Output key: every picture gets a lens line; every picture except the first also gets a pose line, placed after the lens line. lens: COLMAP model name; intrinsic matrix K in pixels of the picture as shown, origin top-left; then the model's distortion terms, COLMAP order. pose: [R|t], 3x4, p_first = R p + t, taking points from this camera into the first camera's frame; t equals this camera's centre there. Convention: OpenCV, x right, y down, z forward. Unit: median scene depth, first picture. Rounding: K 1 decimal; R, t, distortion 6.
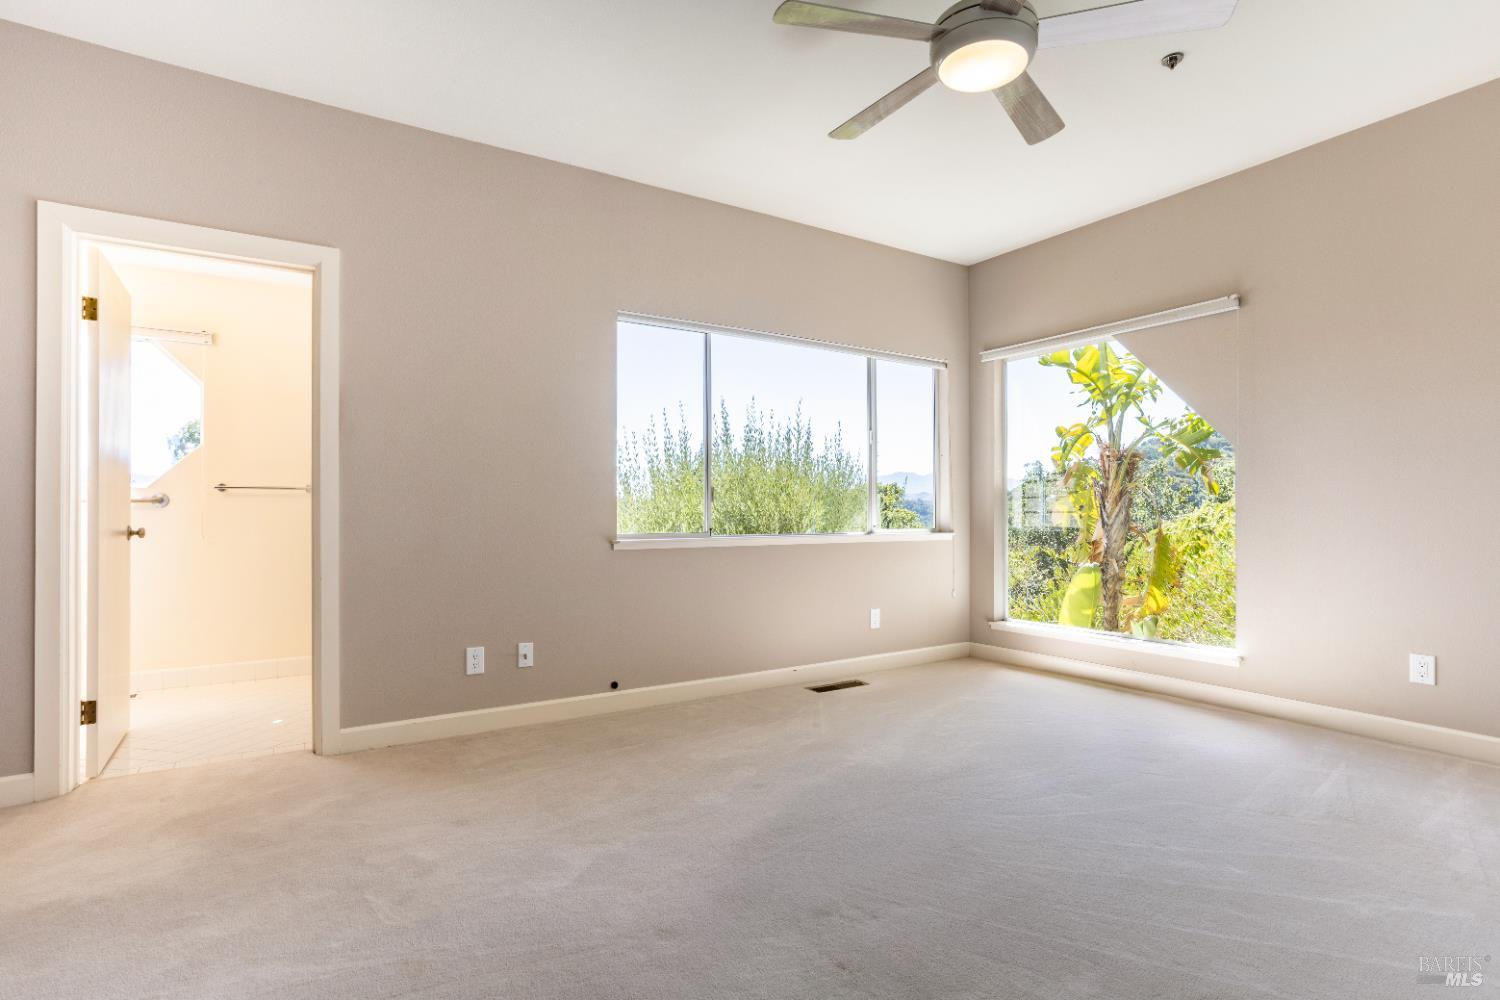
lens RADIAL K [[749.0, 0, 754.8], [0, 749.0, 507.6], [0, 0, 1]] dist [-0.023818, 0.027251]
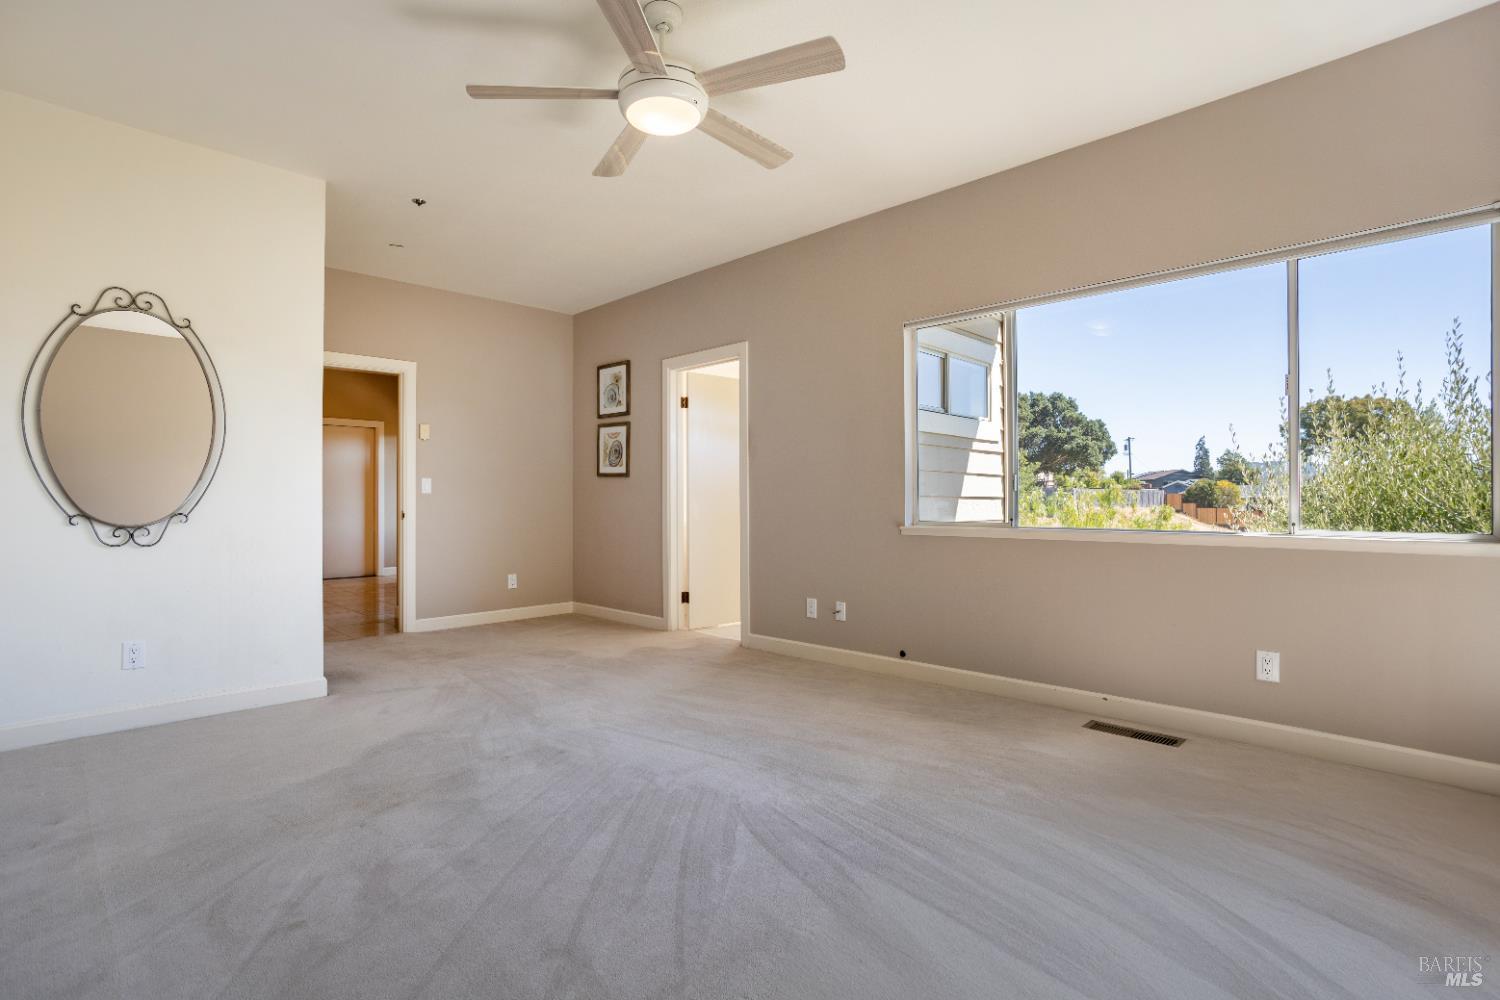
lens RADIAL K [[749.0, 0, 754.8], [0, 749.0, 507.6], [0, 0, 1]] dist [-0.023818, 0.027251]
pose [[0.224975, 0.014084, -0.974263, 0.870408], [0.008440, 0.999830, 0.016402, -0.005724], [0.974328, -0.011913, 0.224818, 0.528759]]
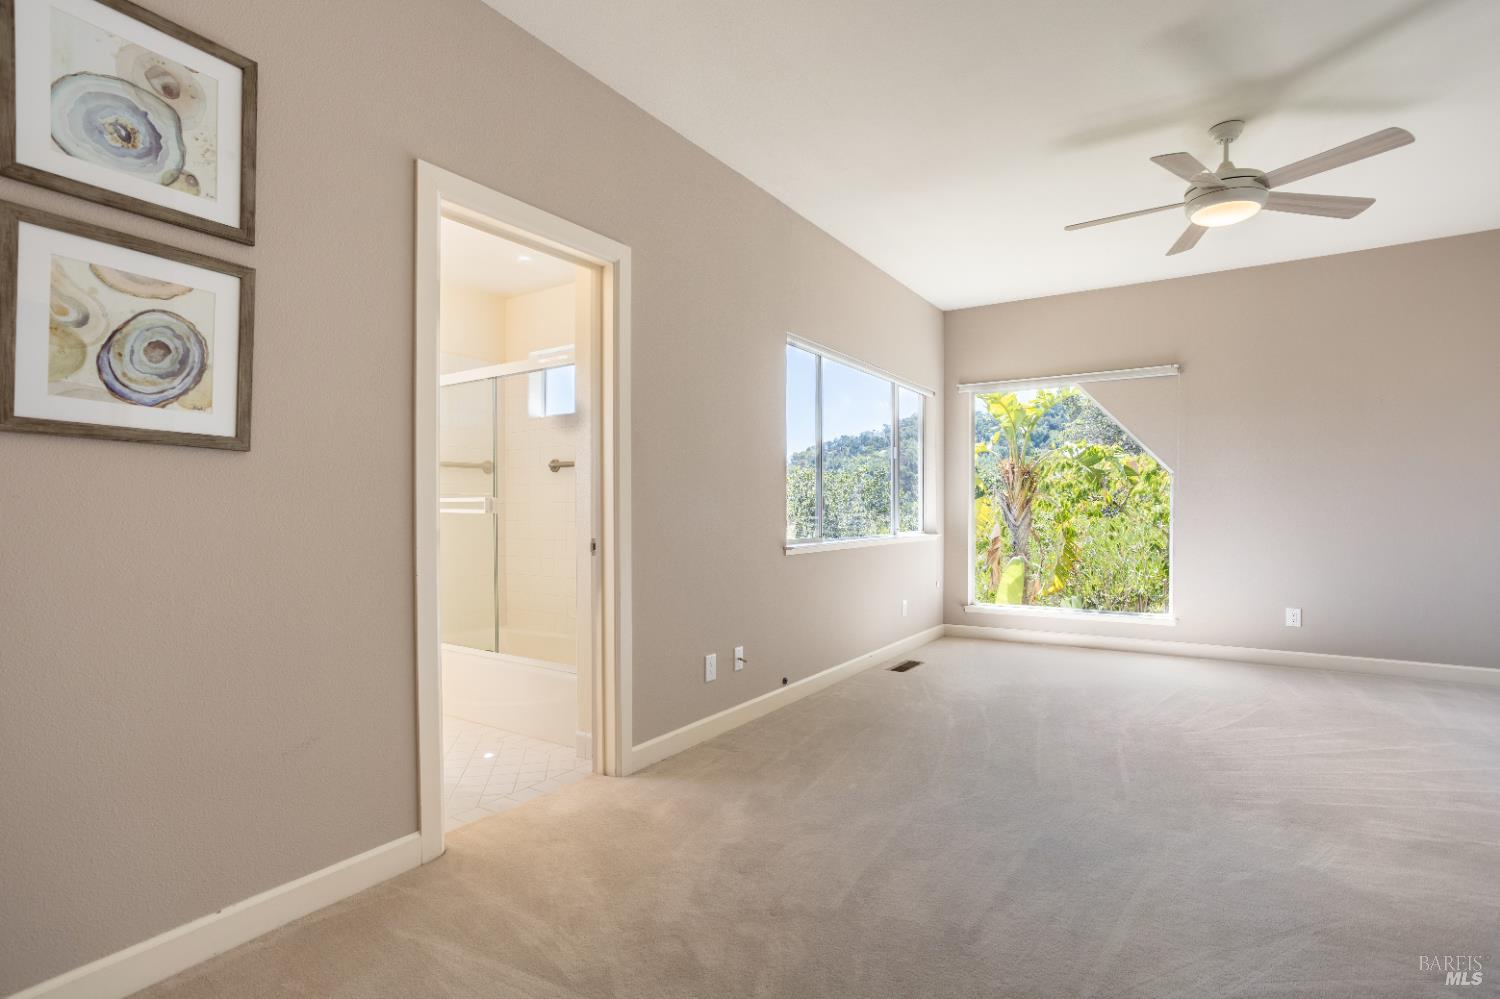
lens RADIAL K [[744.4, 0, 768.6], [0, 744.4, 519.8], [0, 0, 1]] dist [-0.001902, 0.000490]
pose [[0.903437, -0.004837, 0.428695, -0.668109], [-0.003230, 0.999831, 0.018089, -0.013250], [-0.428710, -0.017726, 0.903268, 0.048259]]
